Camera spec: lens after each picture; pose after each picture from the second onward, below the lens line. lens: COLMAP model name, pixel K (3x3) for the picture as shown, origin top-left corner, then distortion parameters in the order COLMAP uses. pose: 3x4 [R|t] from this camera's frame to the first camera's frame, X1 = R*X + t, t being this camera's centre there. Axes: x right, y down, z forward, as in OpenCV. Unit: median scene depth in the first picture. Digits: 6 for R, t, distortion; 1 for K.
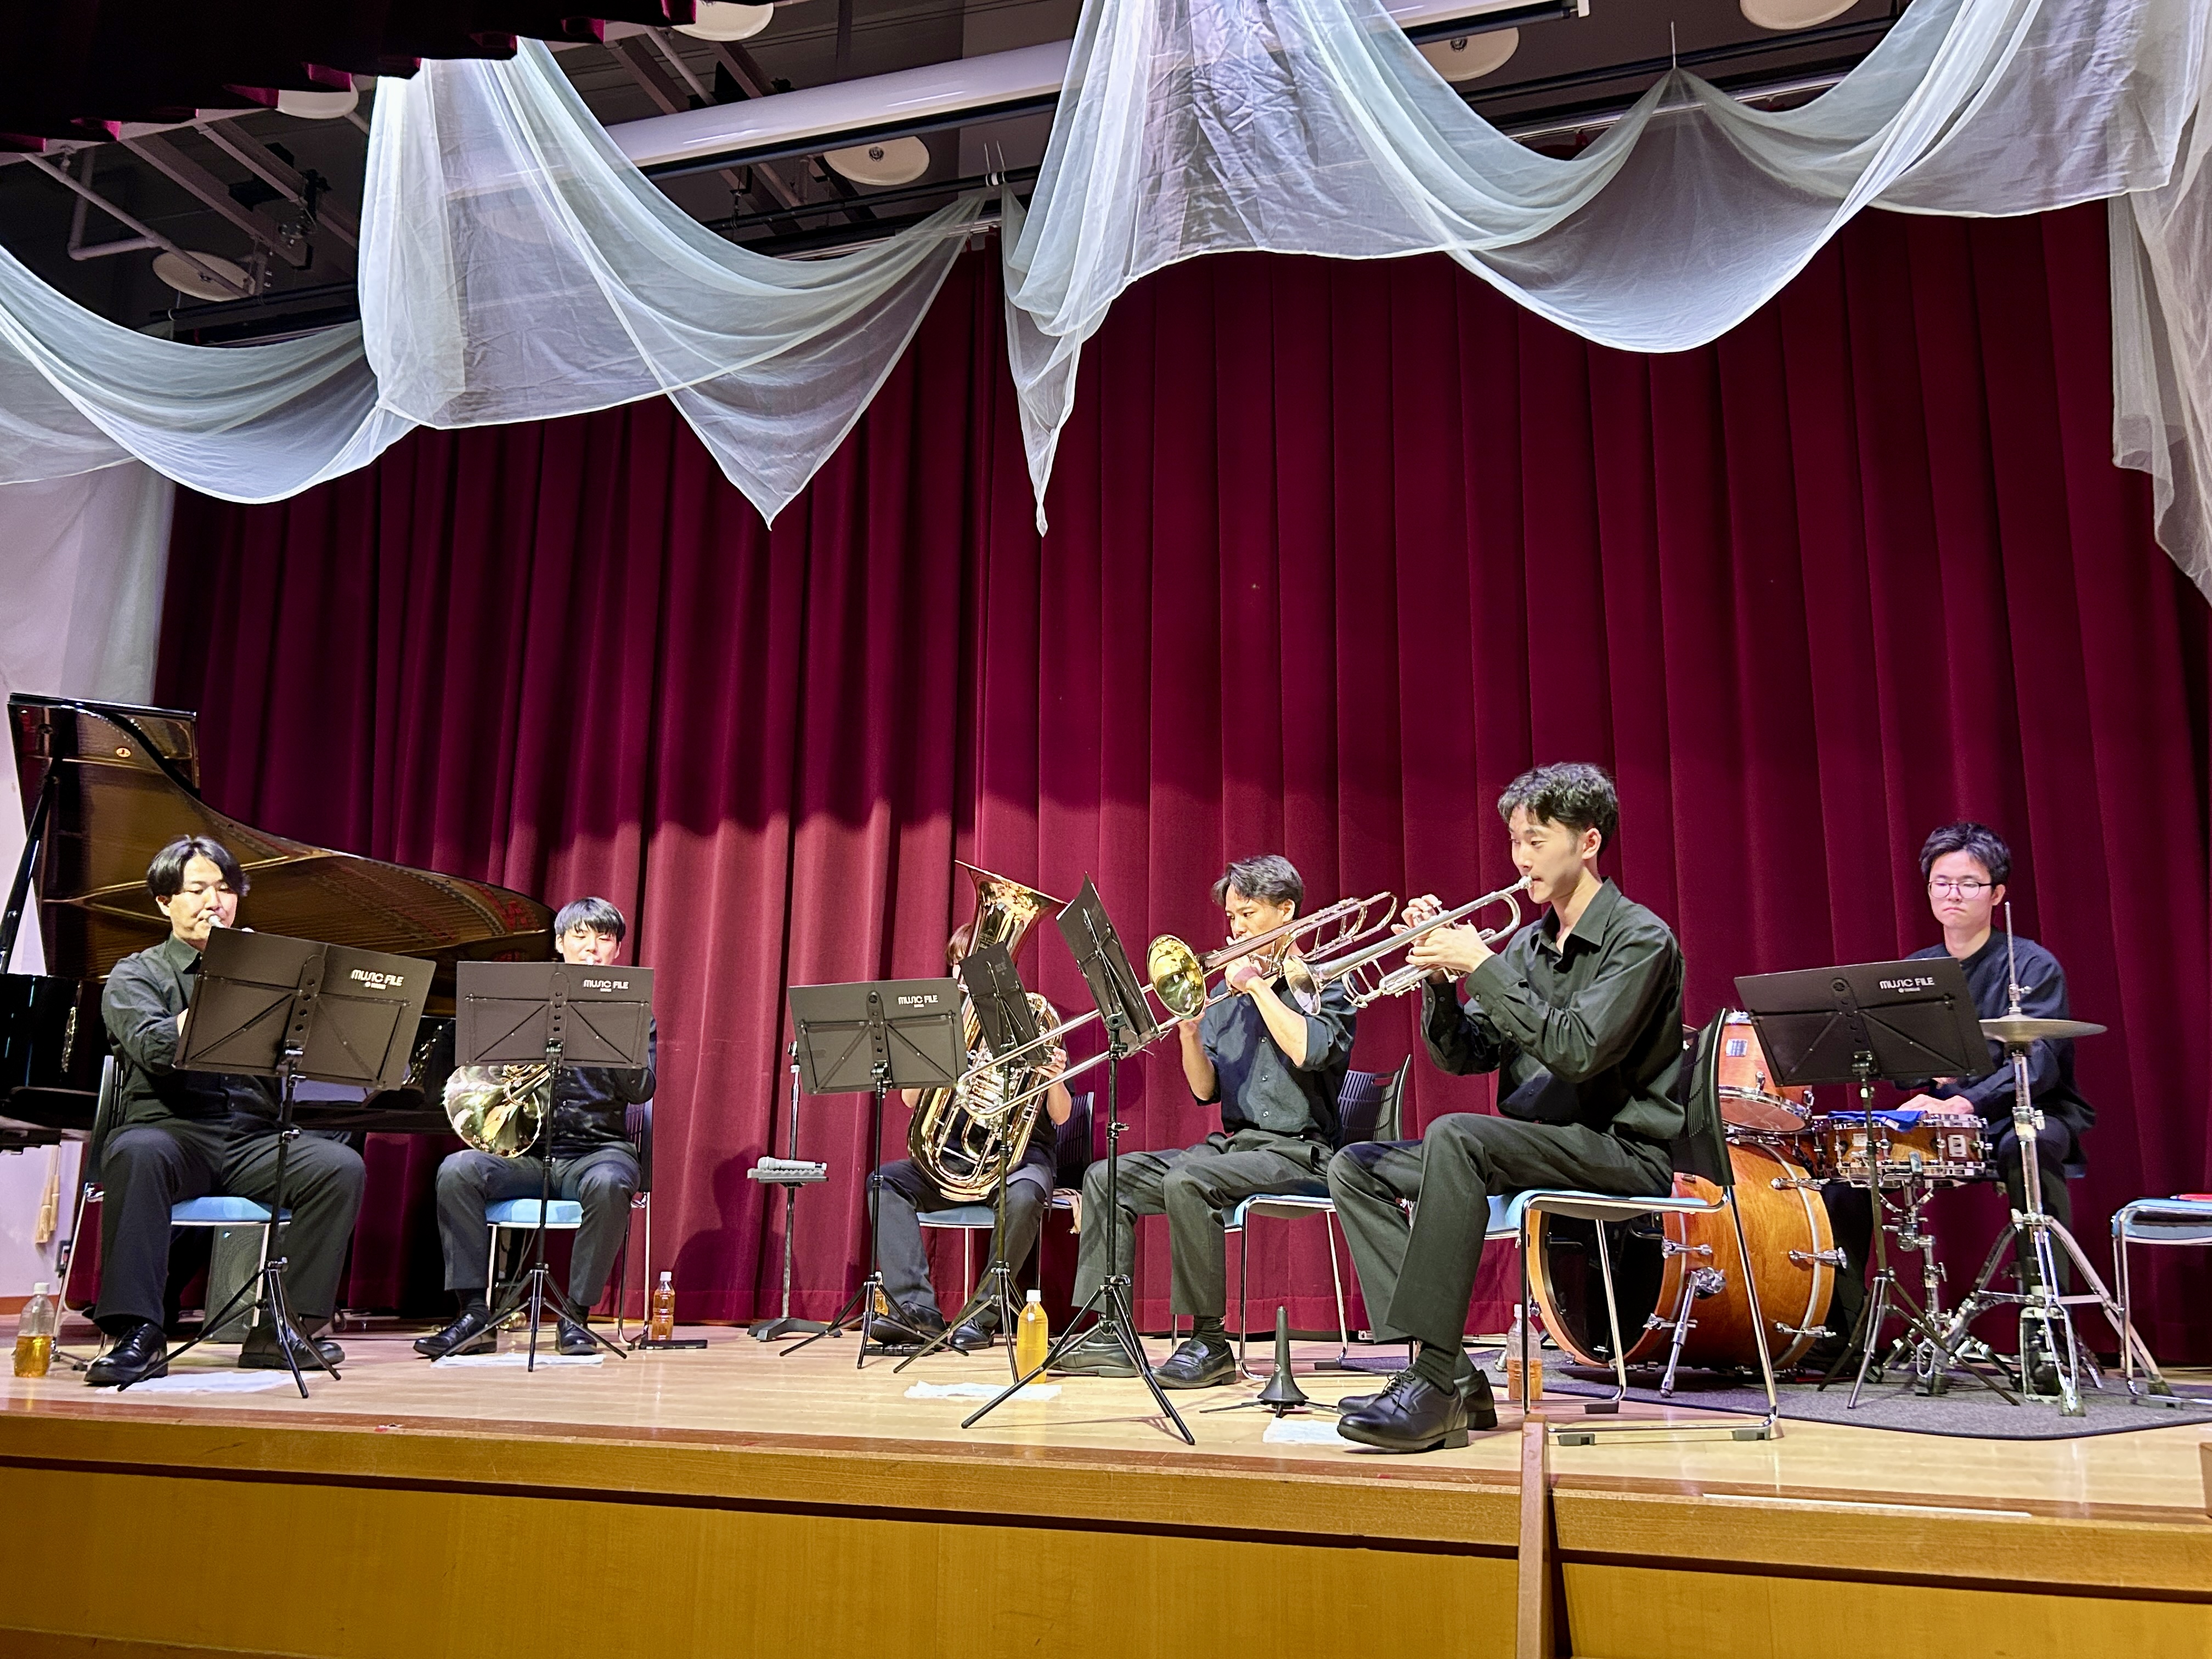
lens RADIAL K [[1761.3, 0, 1113.0], [0, 1761.3, 840.0], [0, 0, 1]] dist [0.037679, -0.015394]
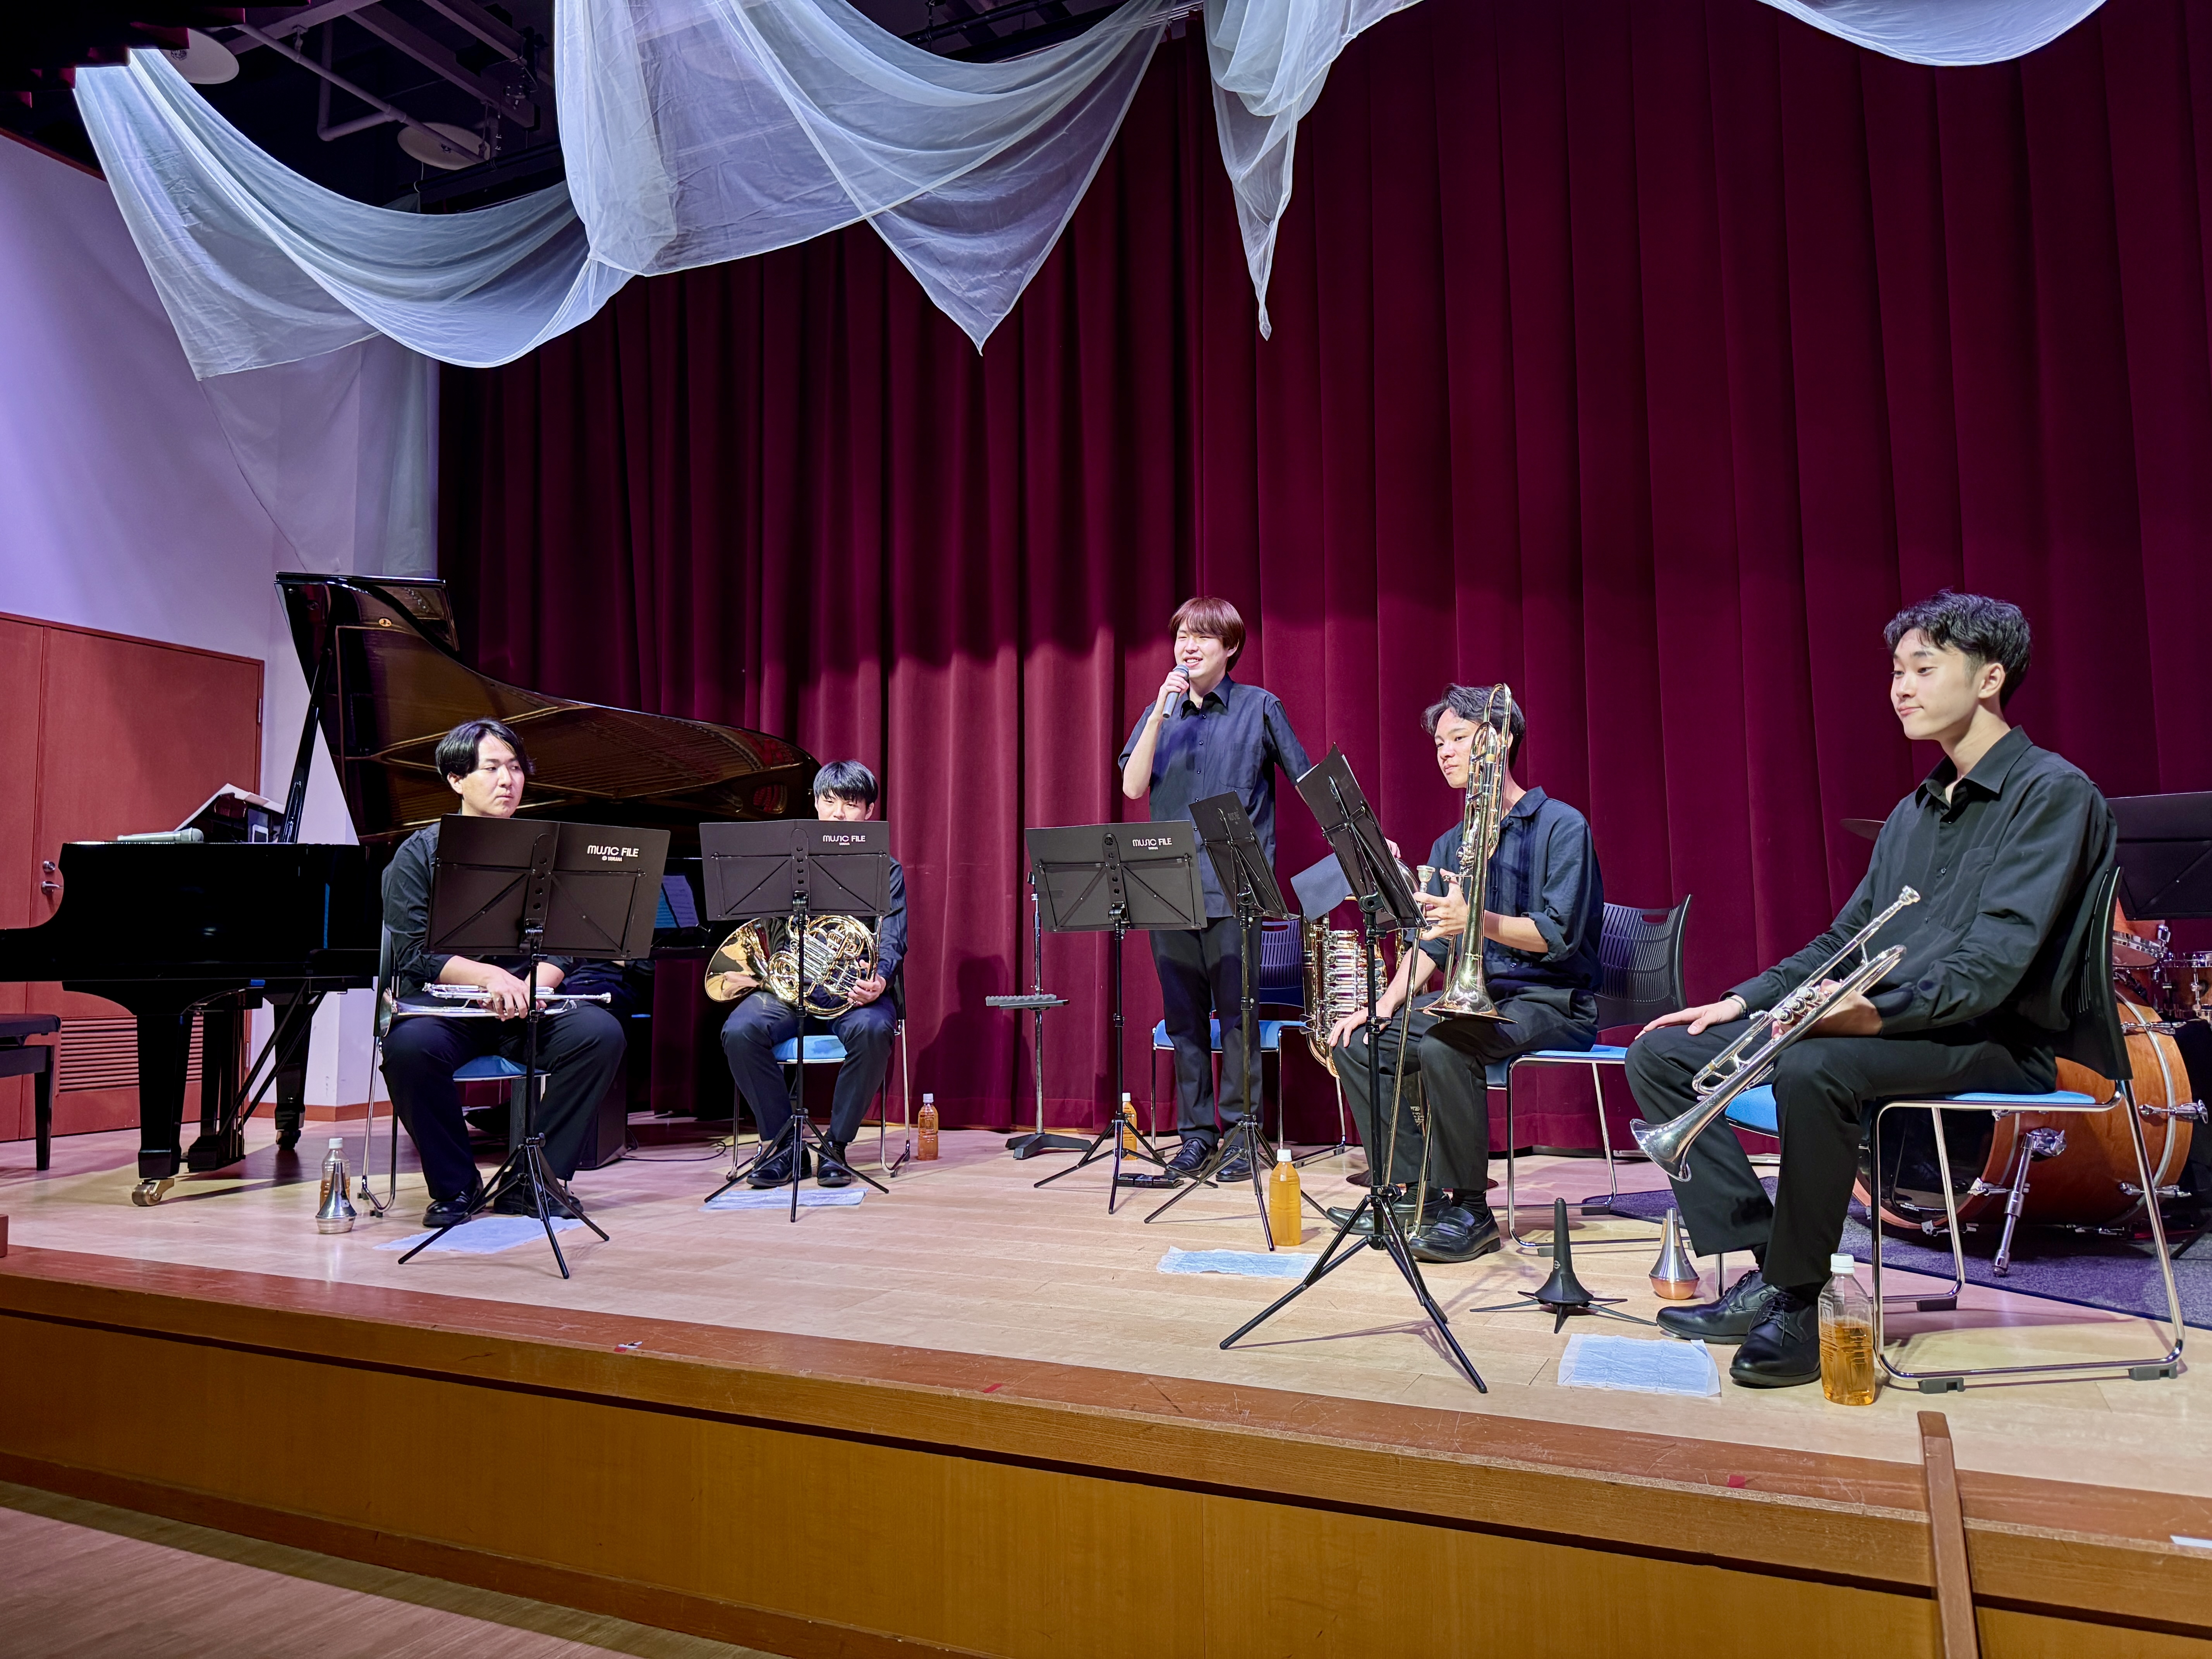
lens RADIAL K [[1541.3, 0, 1105.6], [0, 1541.3, 819.4], [0, 0, 1]] dist [0.048777, -0.062856]
pose [[0.989489, -0.032077, -0.141007, -0.014864], [0.049837, 0.990994, 0.124285, -0.029168], [0.135751, -0.130006, 0.982176, 0.160248]]
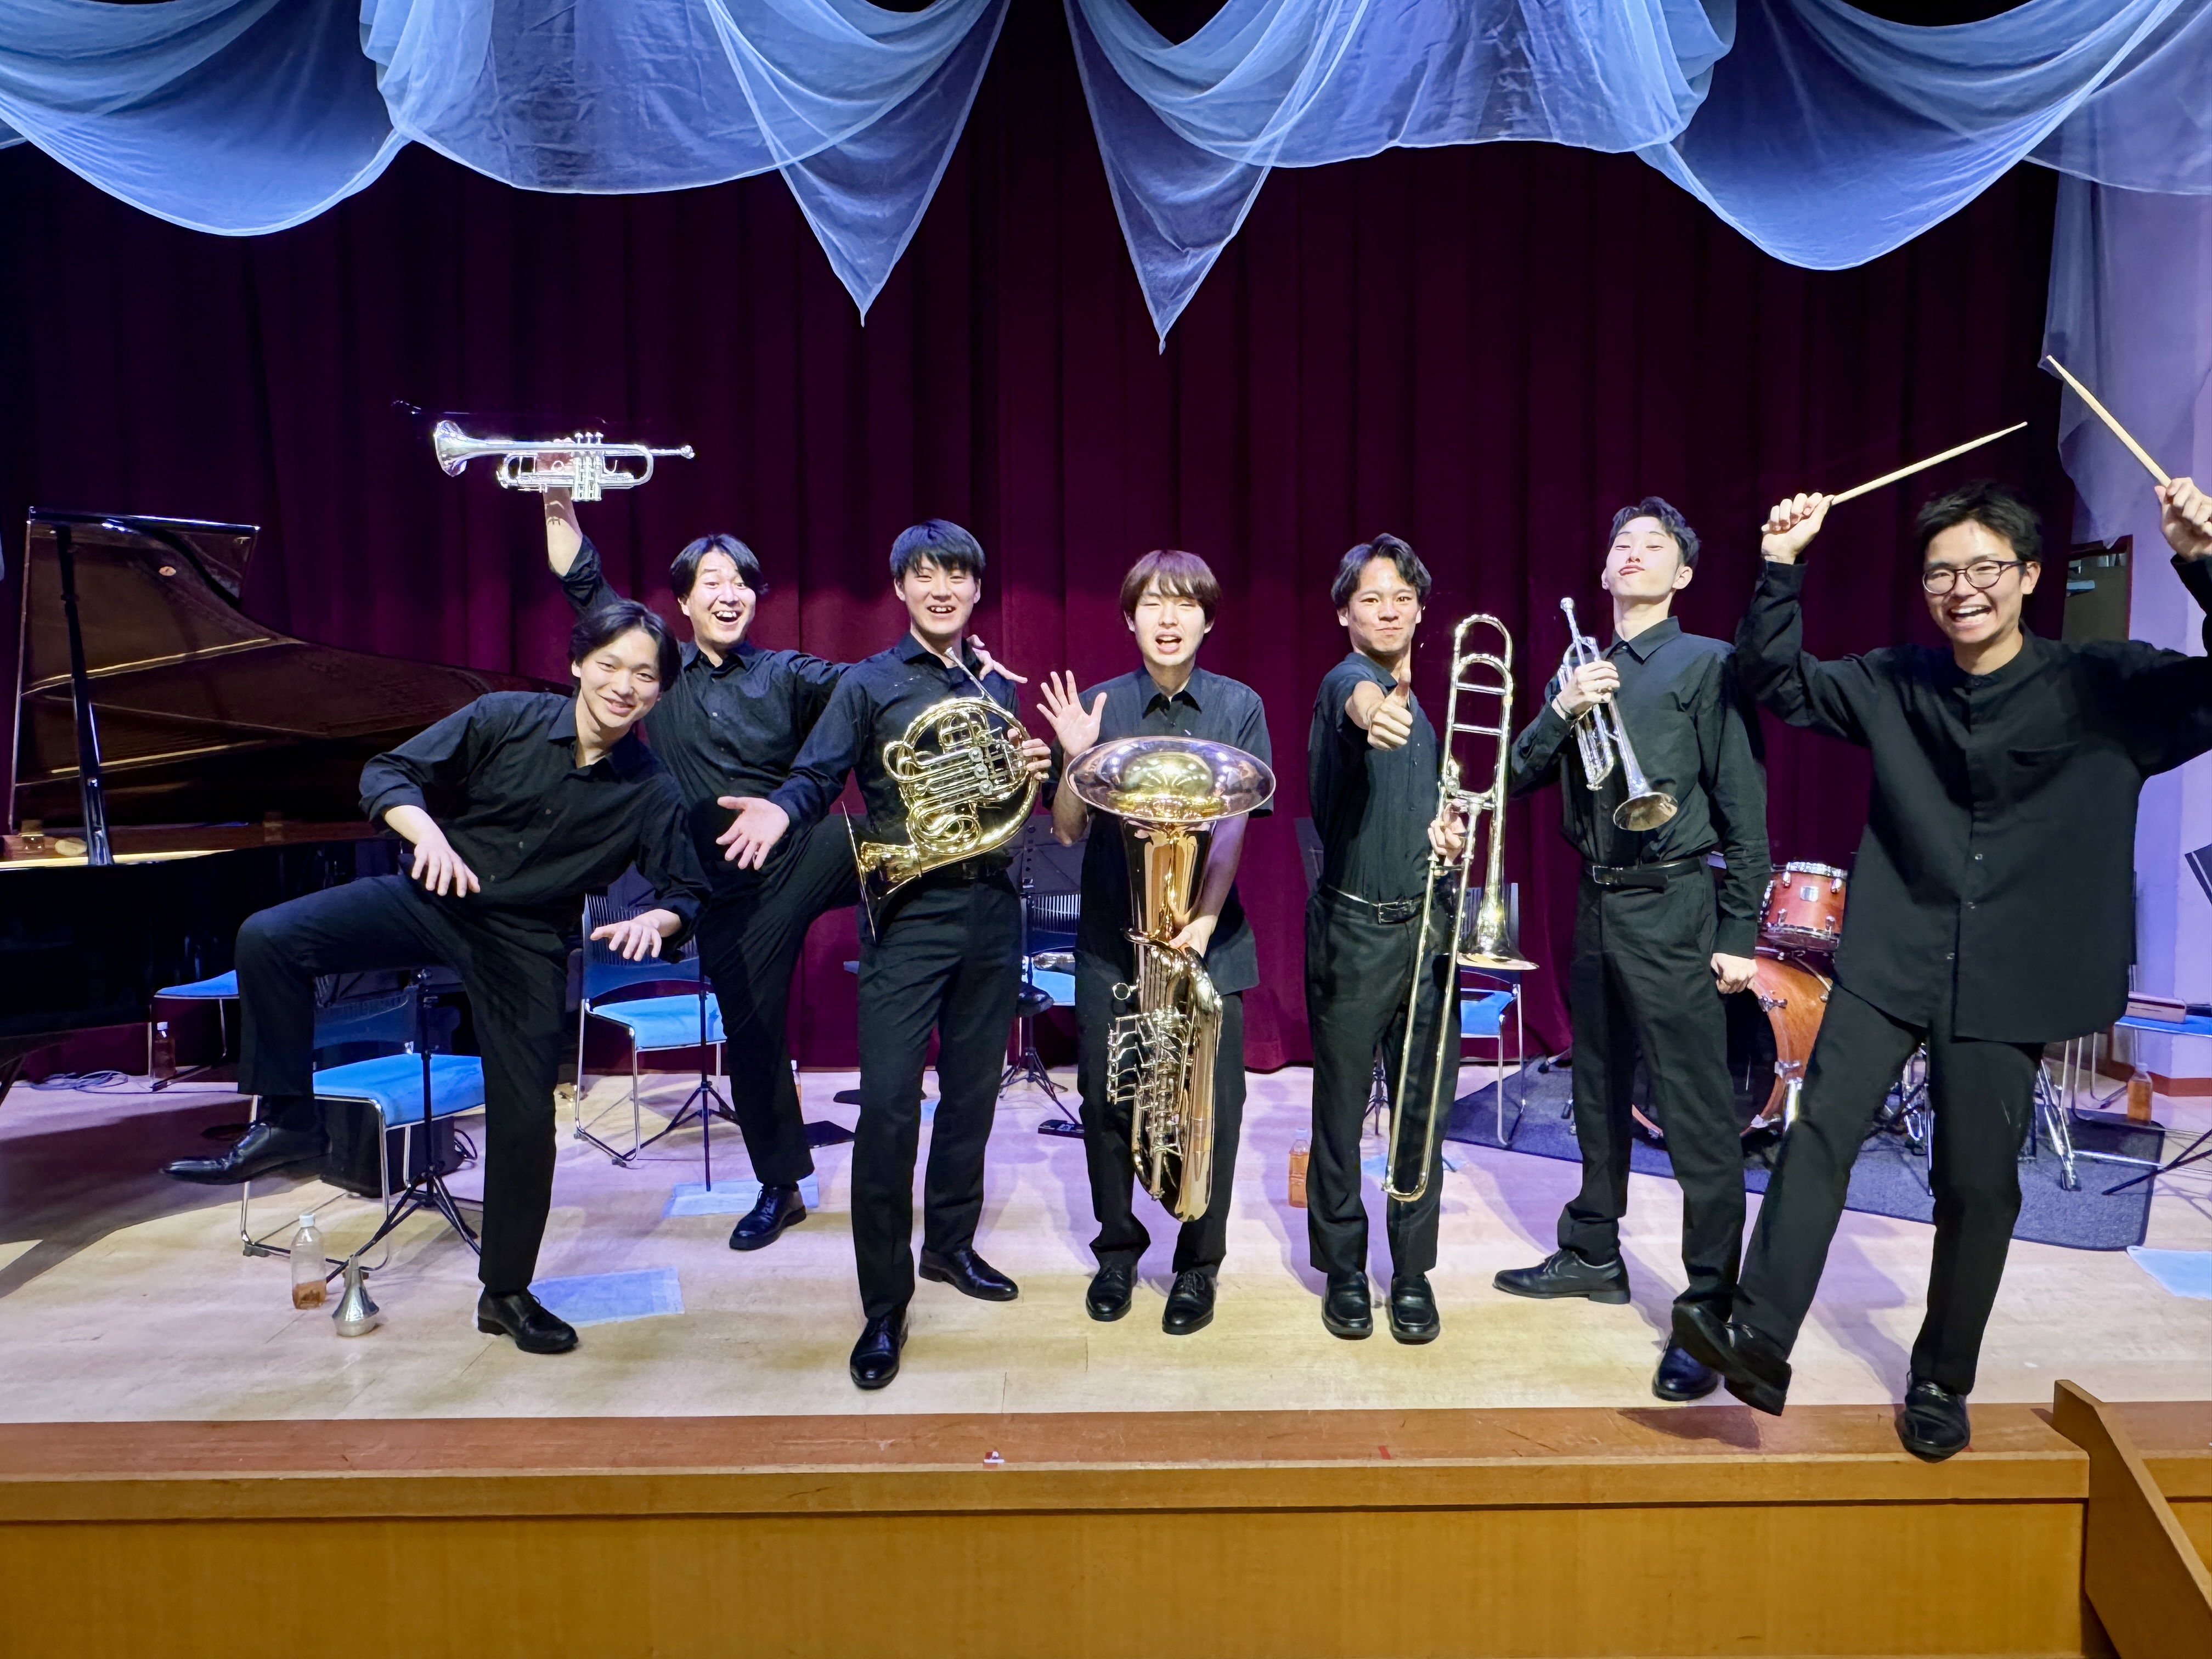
lens RADIAL K [[1506.9, 0, 1100.4], [0, 1506.9, 836.8], [0, 0, 1]] dist [0.000324, -0.005403]
pose [[0.950778, -0.030284, 0.308389, -0.394241], [-0.052867, 0.964769, 0.257731, -0.151405], [-0.305330, -0.261349, 0.915680, 0.194160]]
